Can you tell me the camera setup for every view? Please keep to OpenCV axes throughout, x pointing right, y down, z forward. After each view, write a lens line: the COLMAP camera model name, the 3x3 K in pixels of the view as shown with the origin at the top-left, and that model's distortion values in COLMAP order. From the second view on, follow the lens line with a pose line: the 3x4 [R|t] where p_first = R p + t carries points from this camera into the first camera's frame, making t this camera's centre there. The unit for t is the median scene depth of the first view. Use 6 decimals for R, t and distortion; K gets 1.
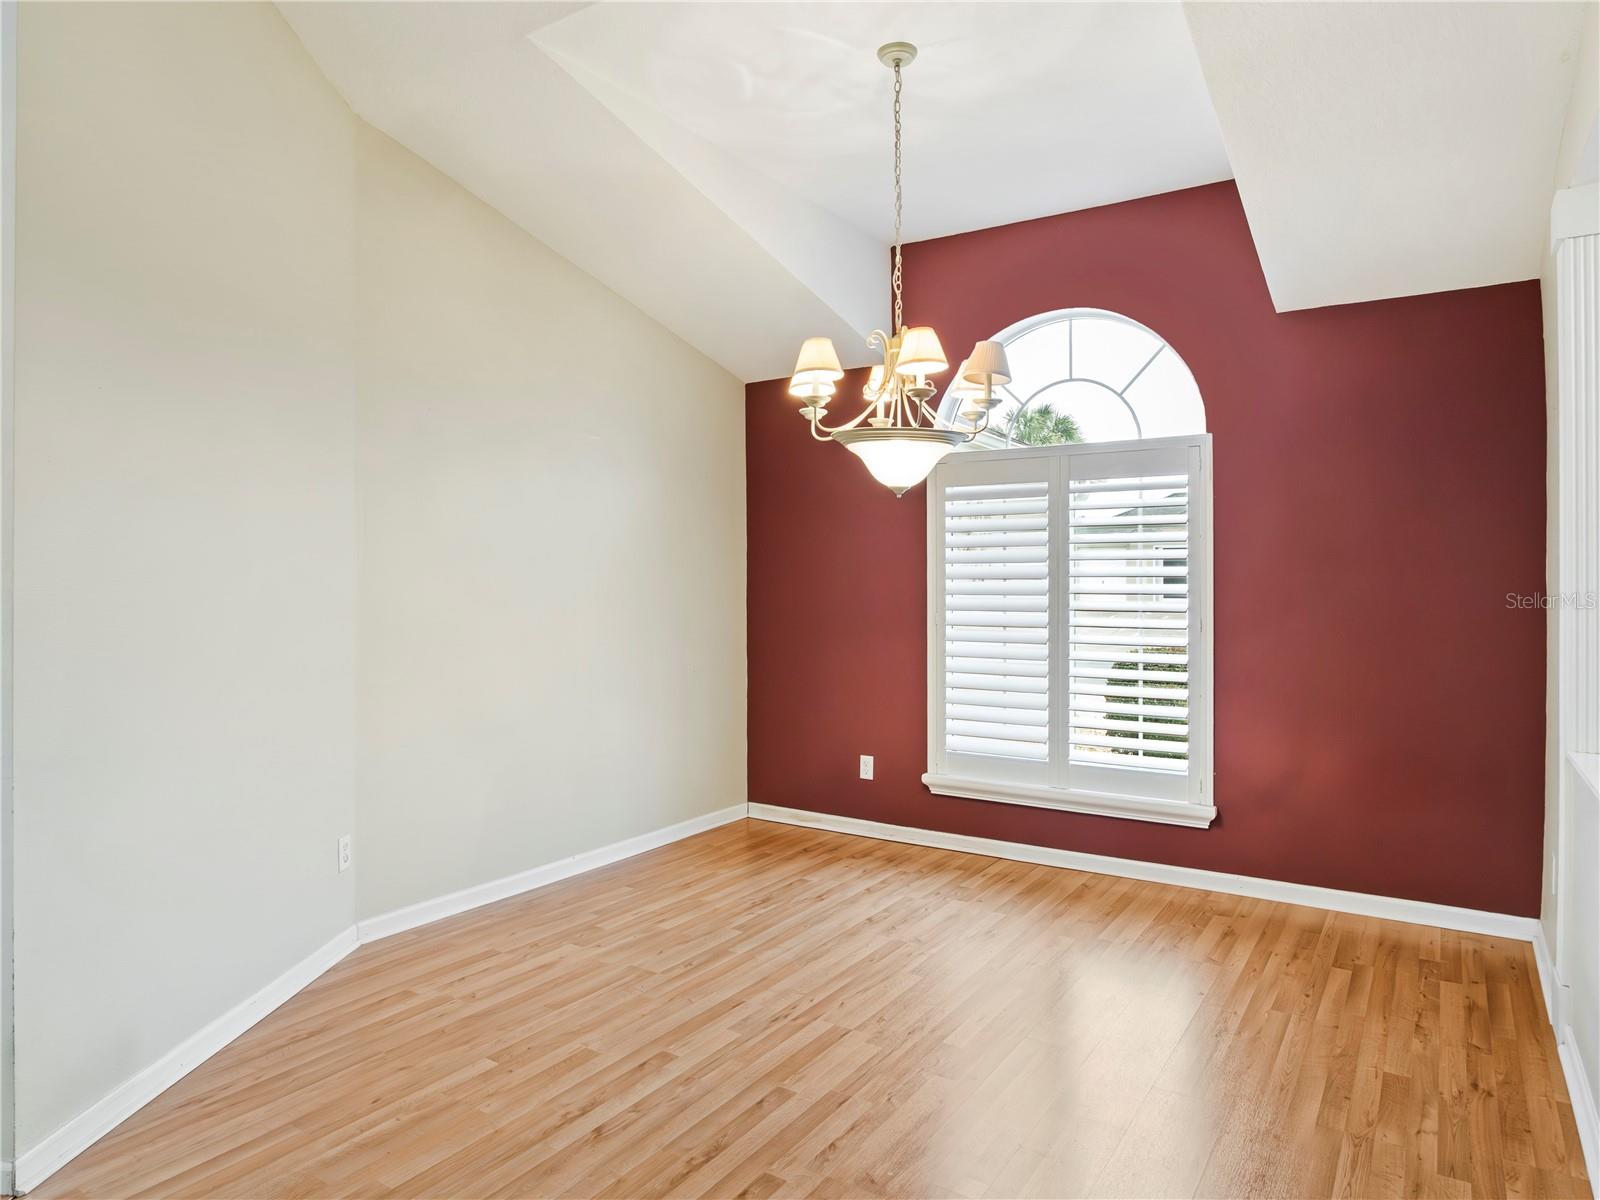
lens RADIAL K [[932.5, 0, 815.3], [0, 932.5, 584.4], [0, 0, 1]] dist [-0.042144, 0.004673]
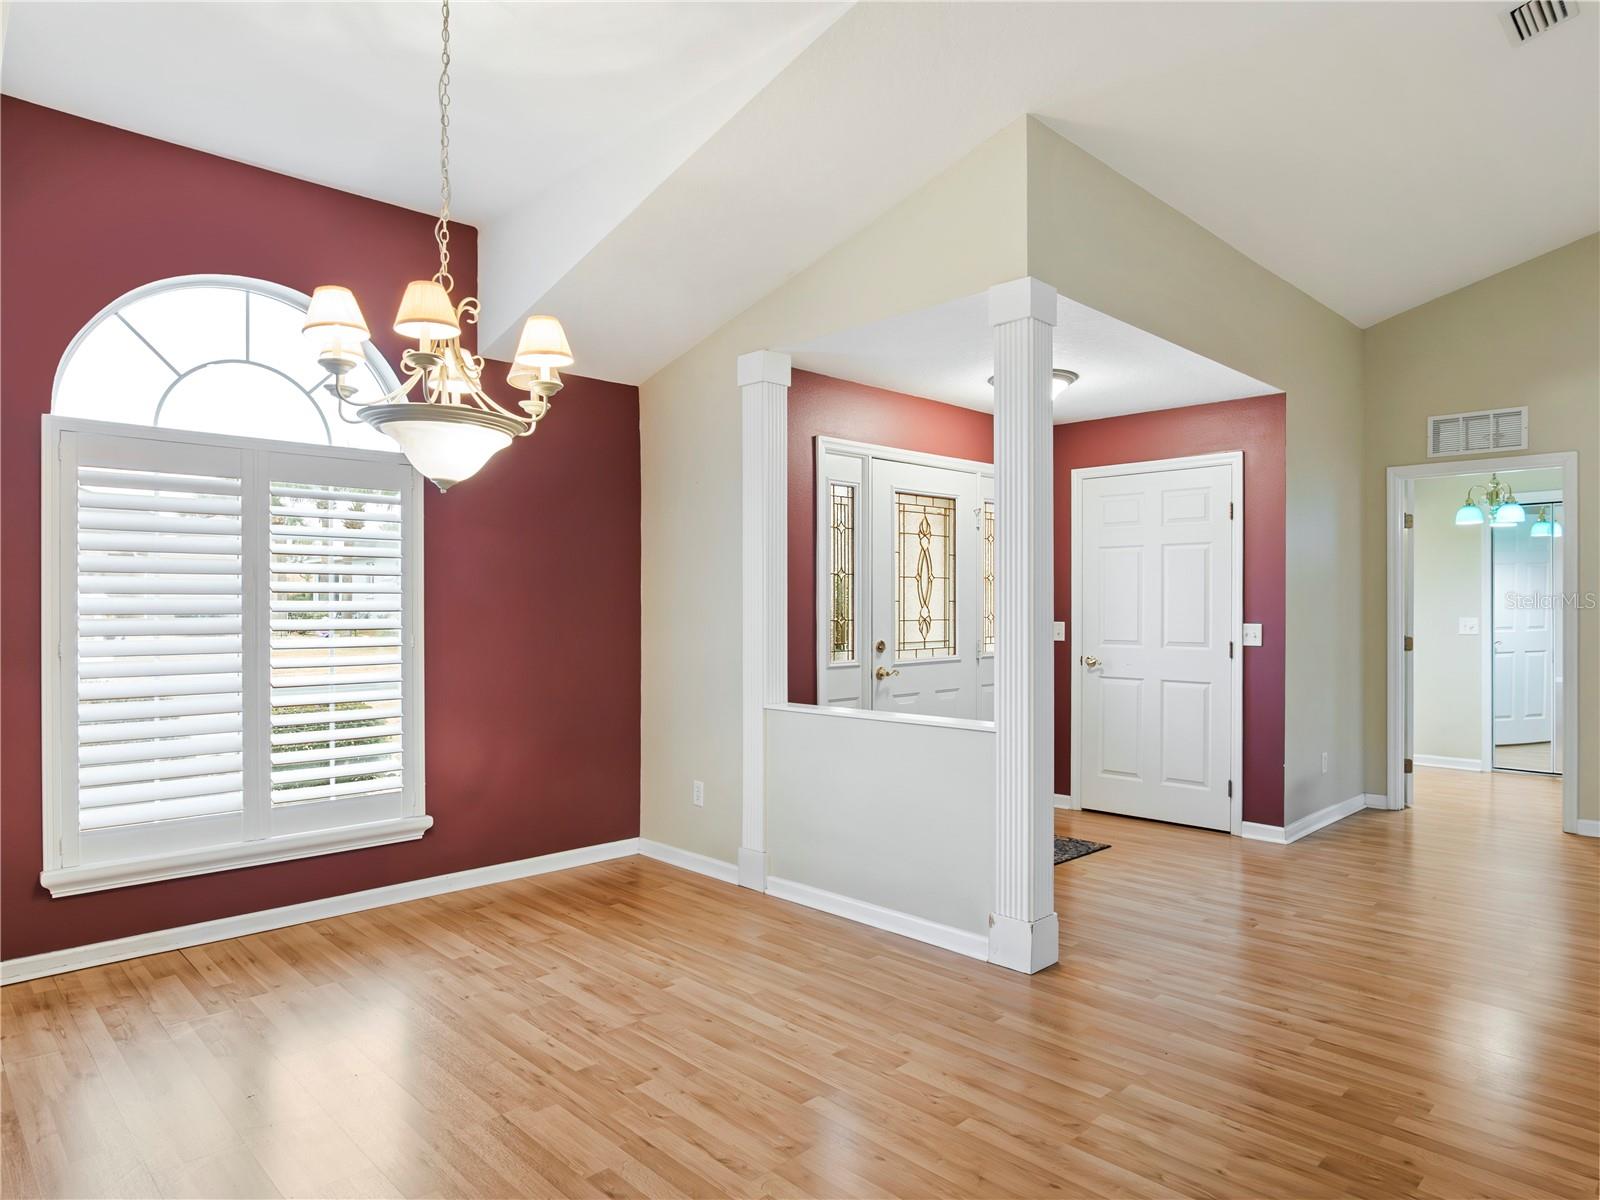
lens RADIAL K [[932.5, 0, 790.9], [0, 932.5, 610.1], [0, 0, 1]] dist [-0.042144, 0.004673]
pose [[0.254099, -0.007816, 0.967147, -0.461974], [0.002772, 0.999969, 0.007353, 0.003544], [-0.967174, 0.000812, 0.254113, 0.336188]]
